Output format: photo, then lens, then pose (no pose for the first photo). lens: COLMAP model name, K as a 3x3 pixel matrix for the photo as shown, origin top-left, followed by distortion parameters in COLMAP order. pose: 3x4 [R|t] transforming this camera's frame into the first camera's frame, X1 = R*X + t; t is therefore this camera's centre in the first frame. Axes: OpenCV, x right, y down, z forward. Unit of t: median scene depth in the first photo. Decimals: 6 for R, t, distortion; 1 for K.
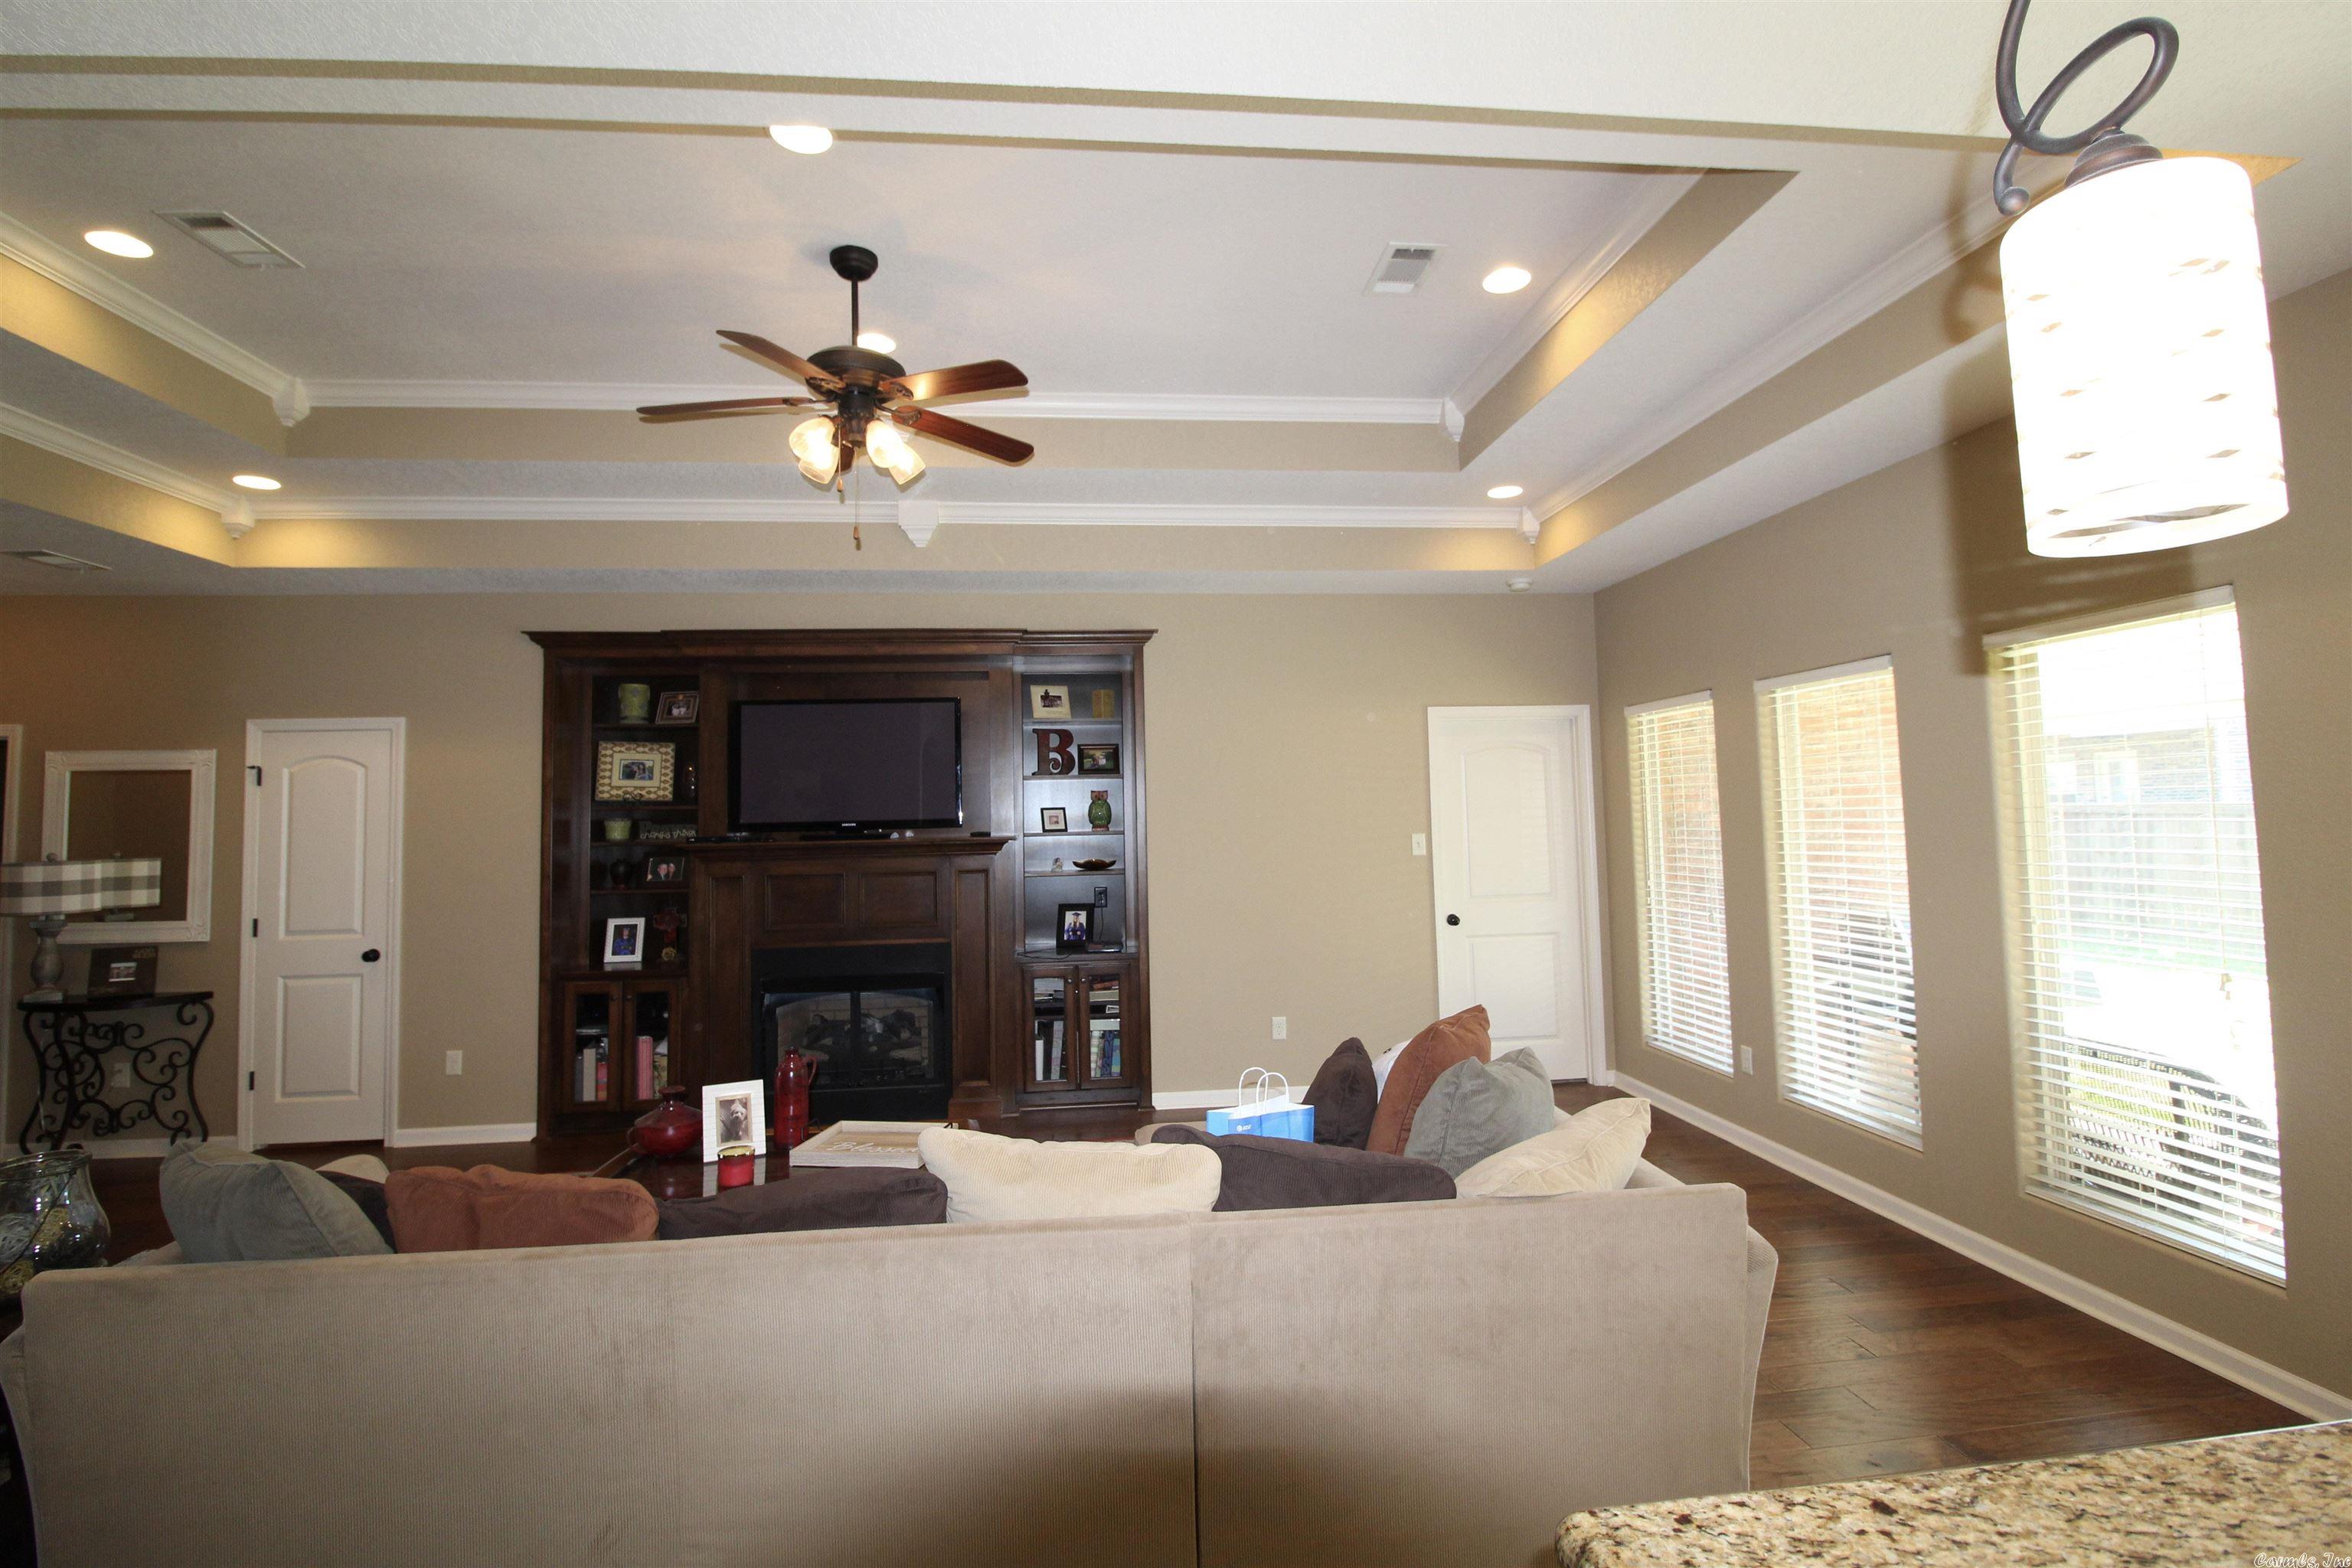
lens RADIAL K [[1094.7, 0, 1193.6], [0, 1094.7, 752.2], [0, 0, 1]] dist [-0.027876, -0.002482]
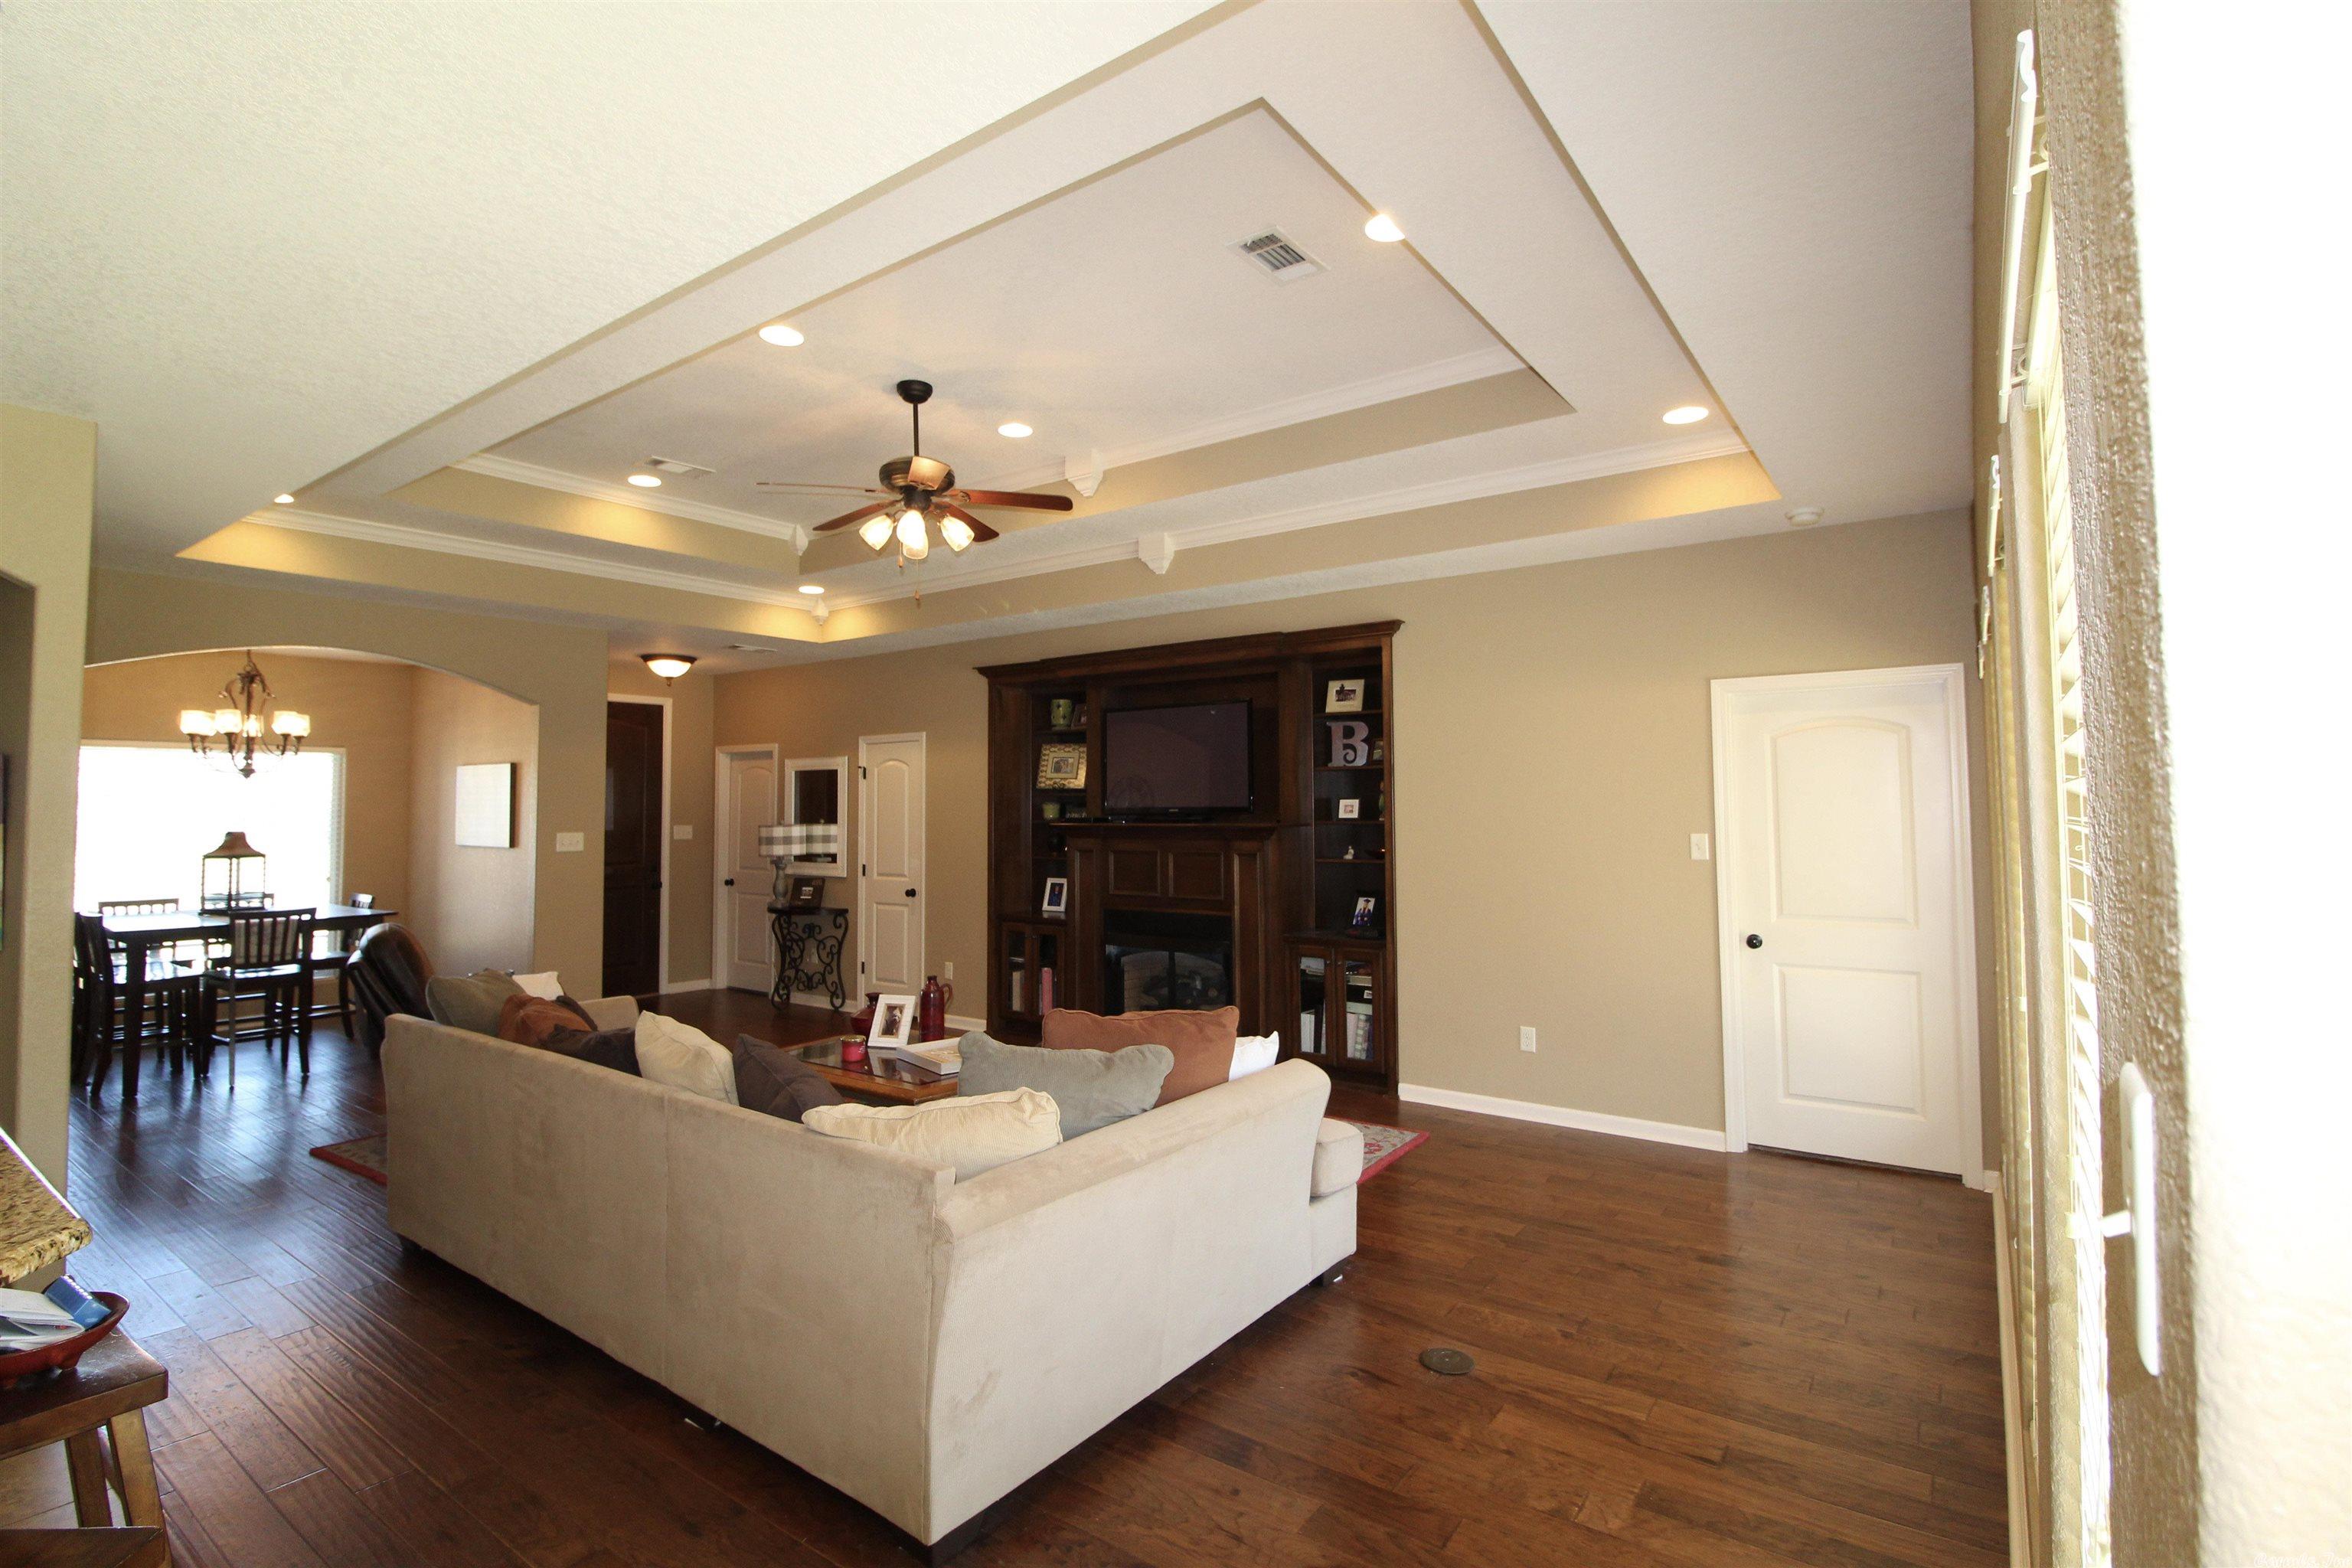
lens RADIAL K [[1094.7, 0, 1187.0], [0, 1094.7, 761.4], [0, 0, 1]] dist [-0.027876, -0.002482]
pose [[0.738476, -0.010711, -0.674195, 0.528319], [0.029897, 0.999411, 0.016870, -0.006793], [0.673617, -0.032614, 0.738361, 0.143554]]
